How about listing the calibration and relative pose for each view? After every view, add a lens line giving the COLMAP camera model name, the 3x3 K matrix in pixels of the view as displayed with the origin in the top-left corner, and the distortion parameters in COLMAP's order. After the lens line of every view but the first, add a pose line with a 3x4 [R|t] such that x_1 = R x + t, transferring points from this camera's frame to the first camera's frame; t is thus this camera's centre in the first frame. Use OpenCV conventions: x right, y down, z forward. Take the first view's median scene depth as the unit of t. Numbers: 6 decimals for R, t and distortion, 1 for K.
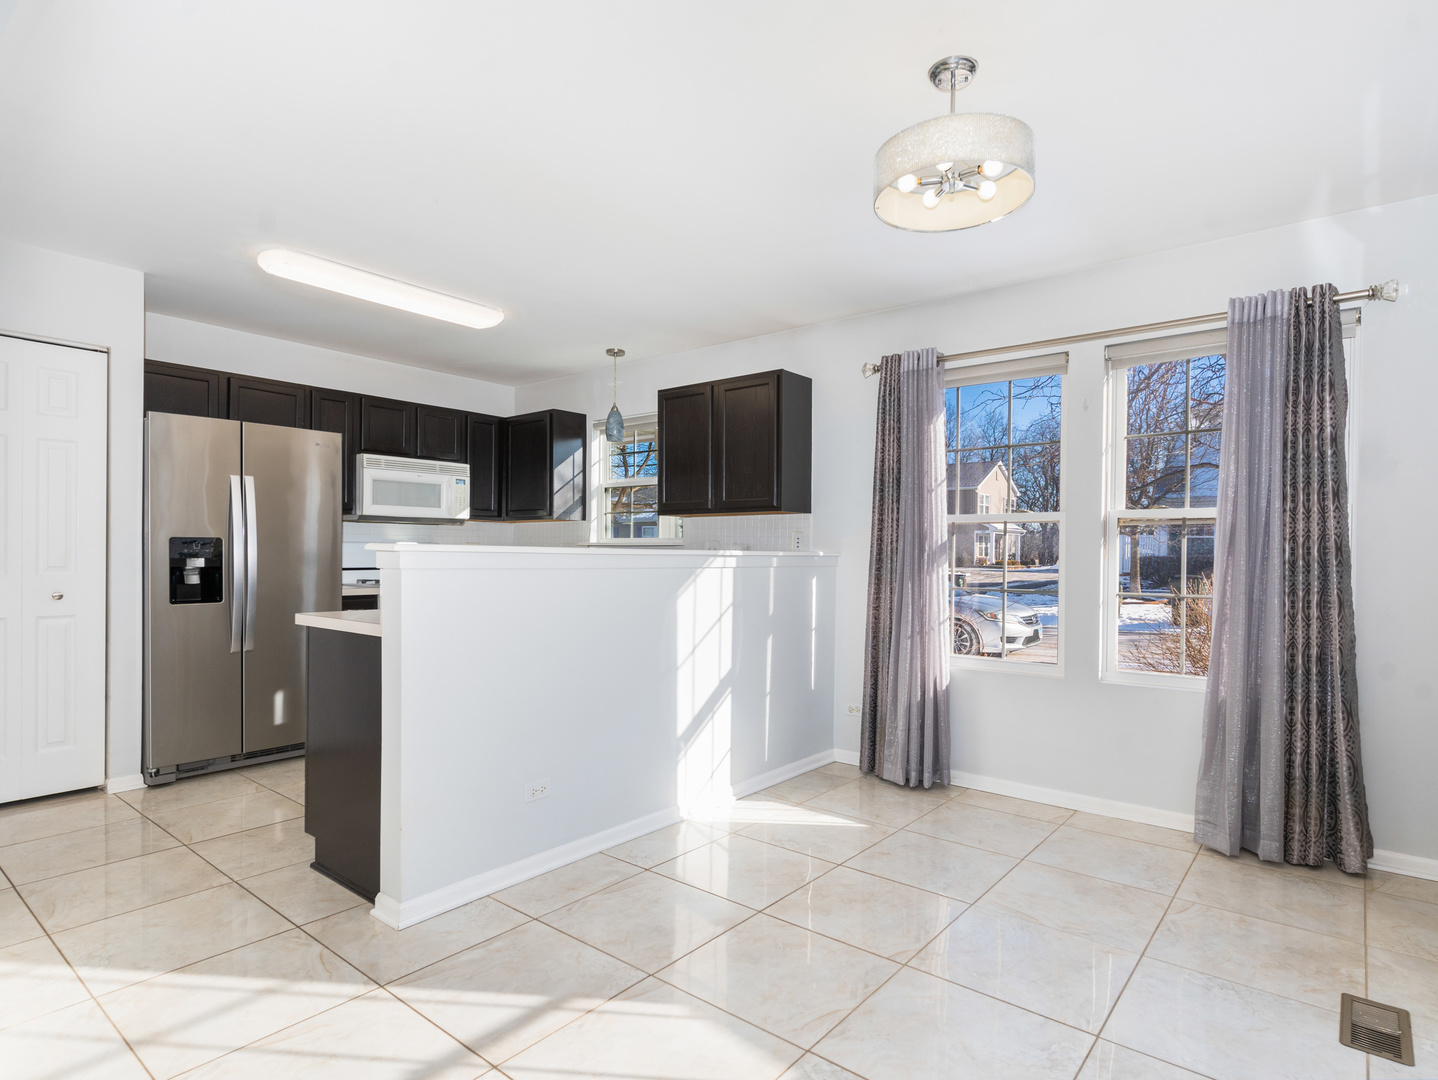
lens RADIAL K [[771.0, 0, 716.7], [0, 771.0, 542.6], [0, 0, 1]] dist [-0.013187, 0.001596]
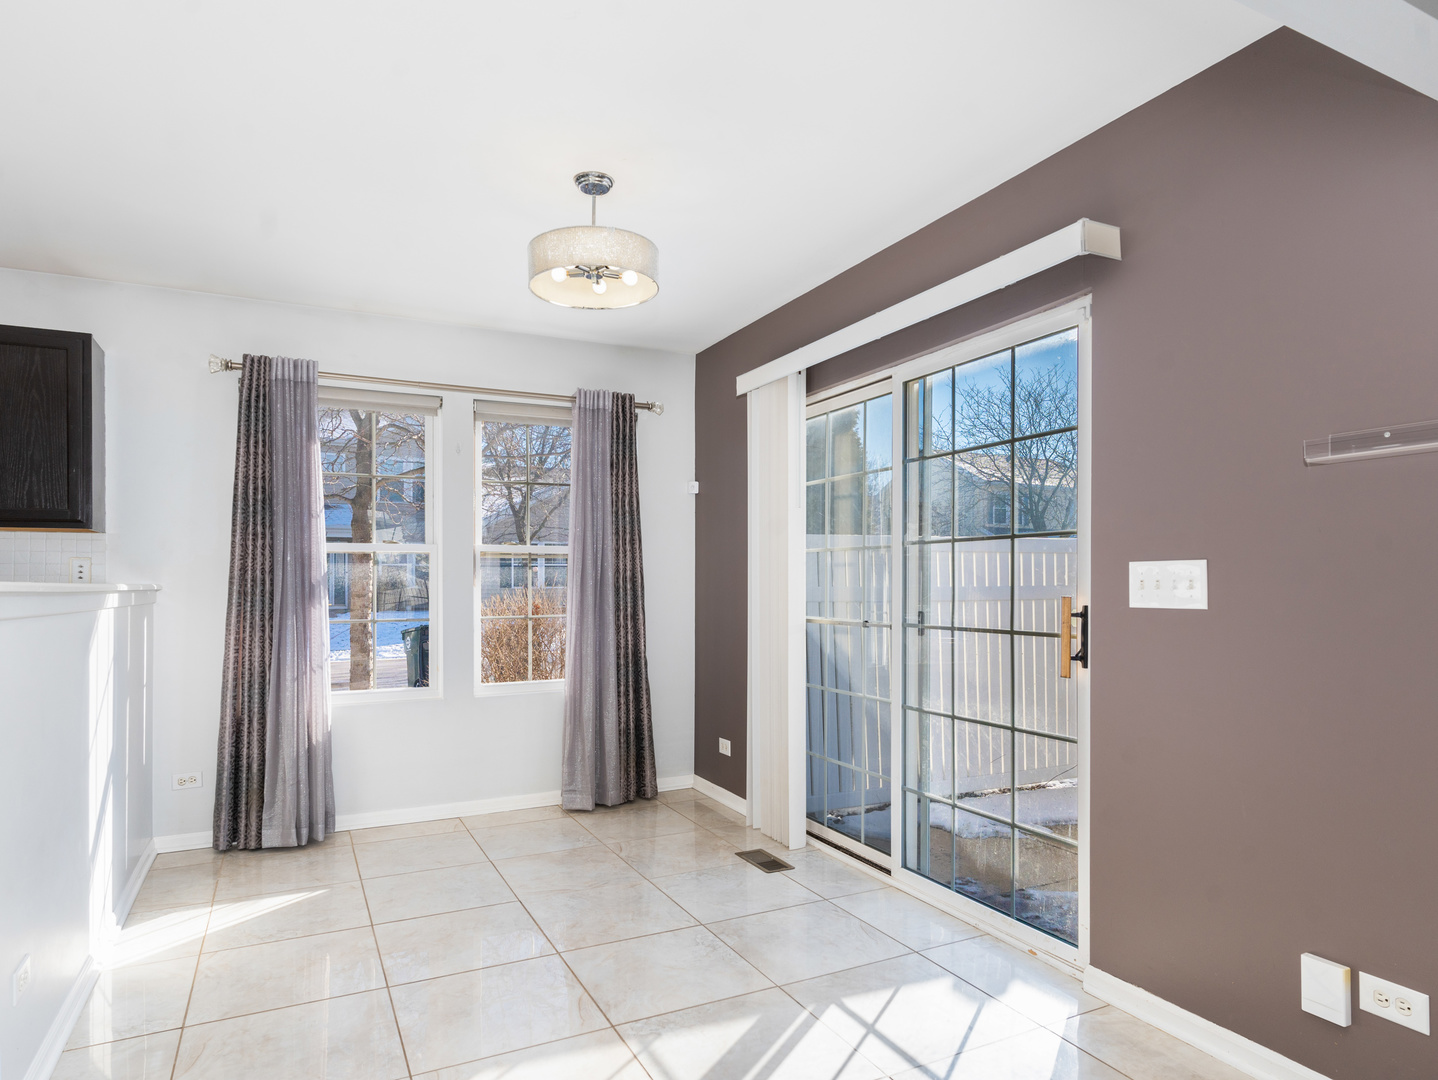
lens RADIAL K [[830.0, 0, 699.0], [0, 830.0, 566.4], [0, 0, 1]] dist [-0.002561, 0.001397]
pose [[0.426595, 0.008620, 0.904402, -0.430173], [-0.002700, 0.999962, -0.008257, -0.000963], [-0.904439, 0.001081, 0.426602, 0.170588]]
